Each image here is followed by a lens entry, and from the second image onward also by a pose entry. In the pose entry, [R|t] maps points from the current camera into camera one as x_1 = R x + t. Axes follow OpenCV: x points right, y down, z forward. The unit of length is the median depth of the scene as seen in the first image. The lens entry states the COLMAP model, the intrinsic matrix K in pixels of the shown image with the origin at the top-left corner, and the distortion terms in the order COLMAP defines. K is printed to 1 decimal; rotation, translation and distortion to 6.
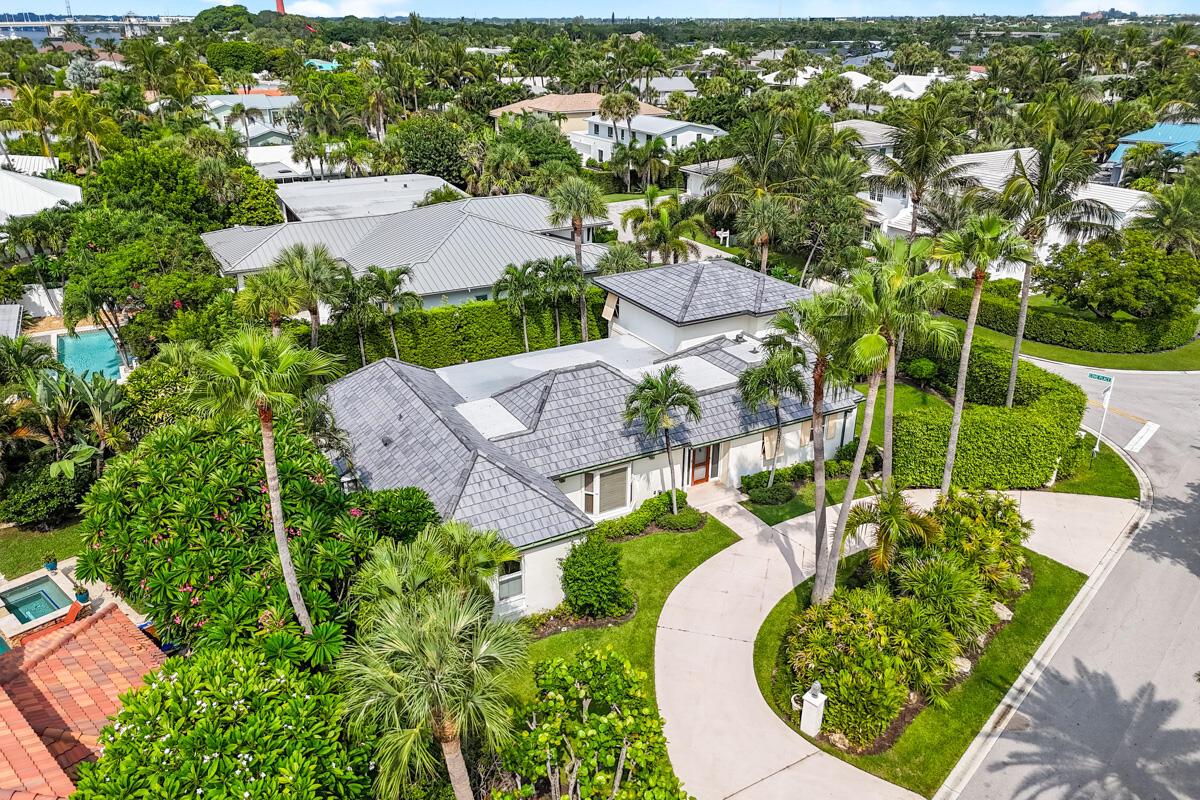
lens RADIAL K [[869.7, 0, 600.0], [0, 869.7, 400.0], [0, 0, 1]] dist [0.079461, -0.081324]
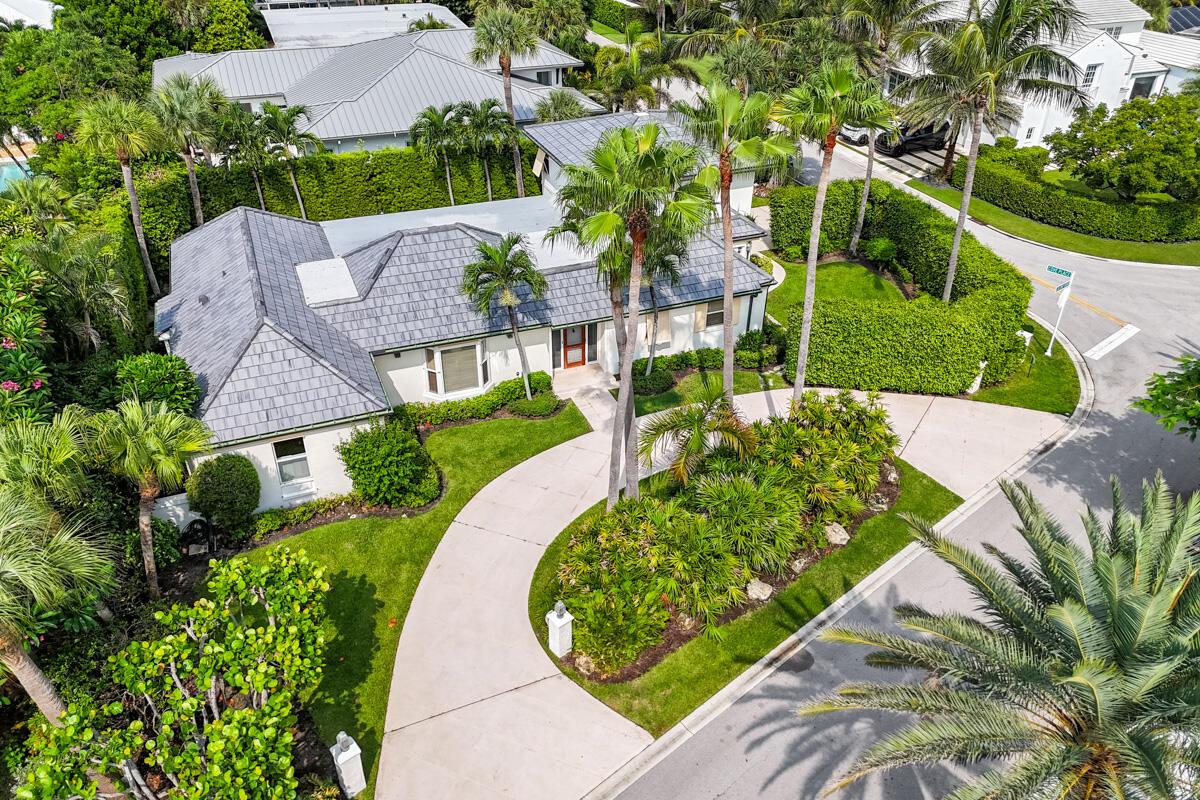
lens RADIAL K [[869.7, 0, 600.0], [0, 869.7, 400.0], [0, 0, 1]] dist [0.079461, -0.081324]
pose [[0.993542, 0.069538, -0.089660, 0.229610], [-0.054076, 0.984874, 0.164617, -0.021351], [0.099751, -0.158705, 0.982274, 0.102155]]
